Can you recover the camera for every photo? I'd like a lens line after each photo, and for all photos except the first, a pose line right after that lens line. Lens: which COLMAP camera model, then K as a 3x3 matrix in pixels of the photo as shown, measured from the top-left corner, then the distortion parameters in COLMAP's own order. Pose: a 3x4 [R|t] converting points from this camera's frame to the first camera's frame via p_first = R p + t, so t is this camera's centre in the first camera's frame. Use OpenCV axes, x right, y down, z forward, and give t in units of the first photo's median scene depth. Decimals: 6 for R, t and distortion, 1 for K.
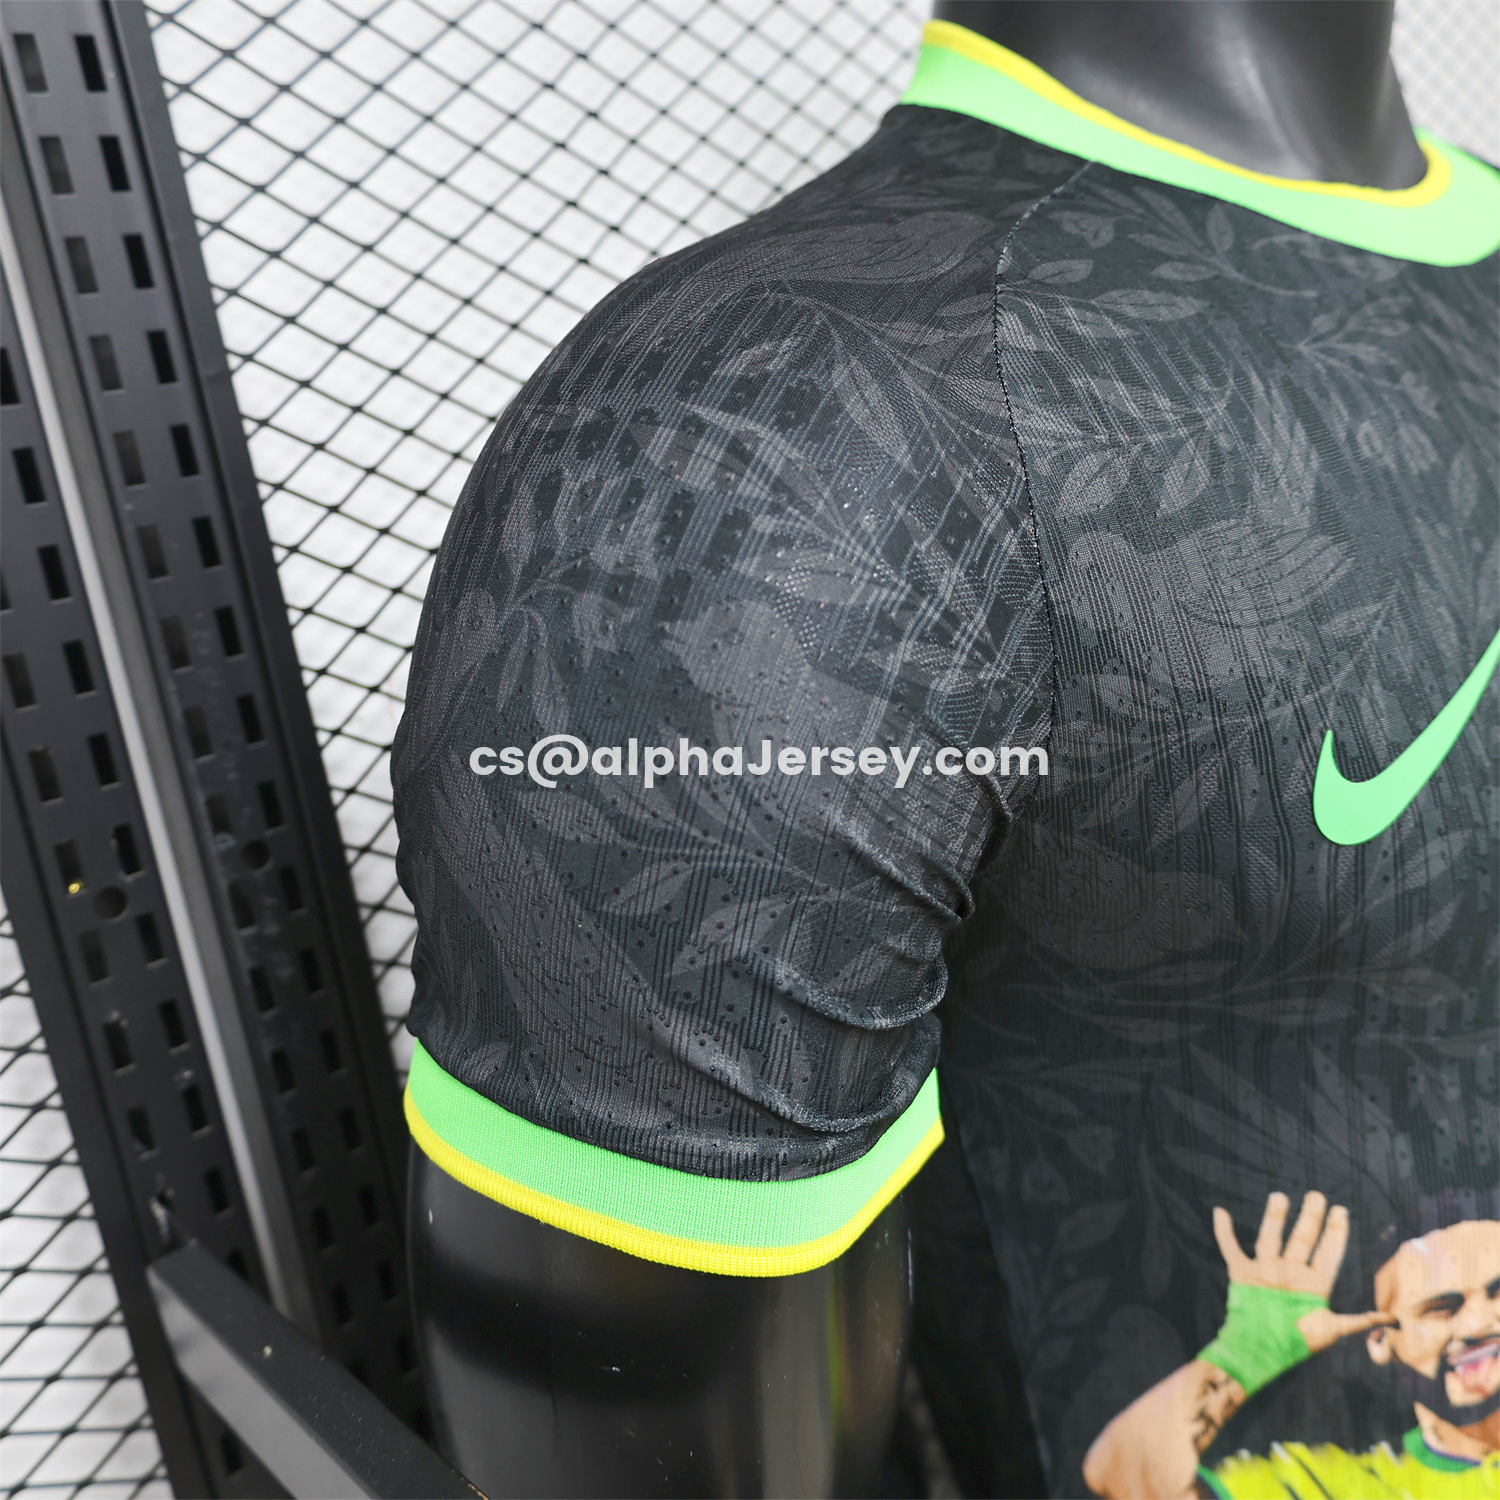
lens RADIAL K [[1534.7, 0, 749.0], [0, 1534.7, 753.4], [0, 0, 1]] dist [-0.010206, 0.000000]
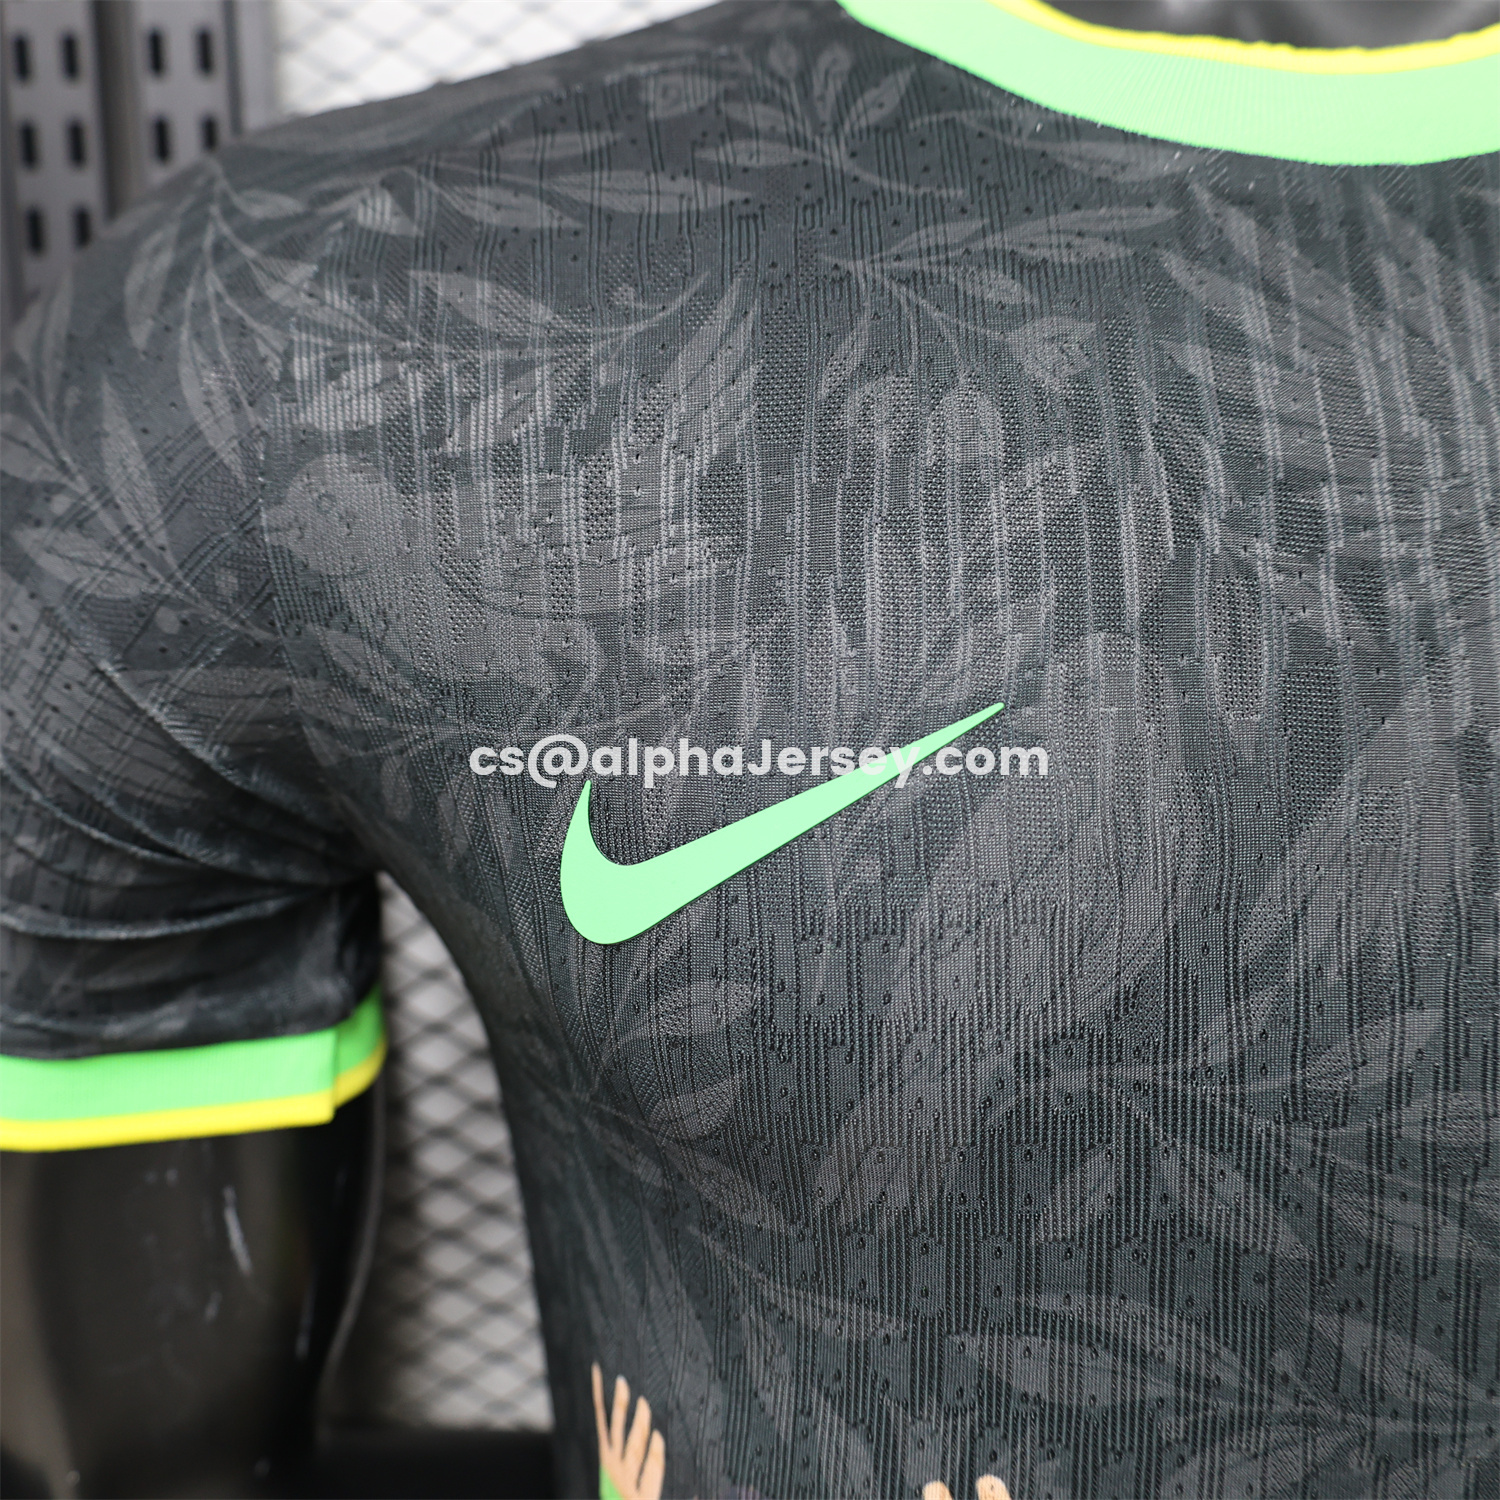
lens RADIAL K [[1534.7, 0, 758.7], [0, 1534.7, 742.7], [0, 0, 1]] dist [-0.010206, 0.000000]
pose [[0.748441, 0.253337, -0.612908, 0.826501], [-0.243218, 0.964624, 0.101713, -0.117961], [0.616993, 0.072944, 0.783581, 0.446218]]
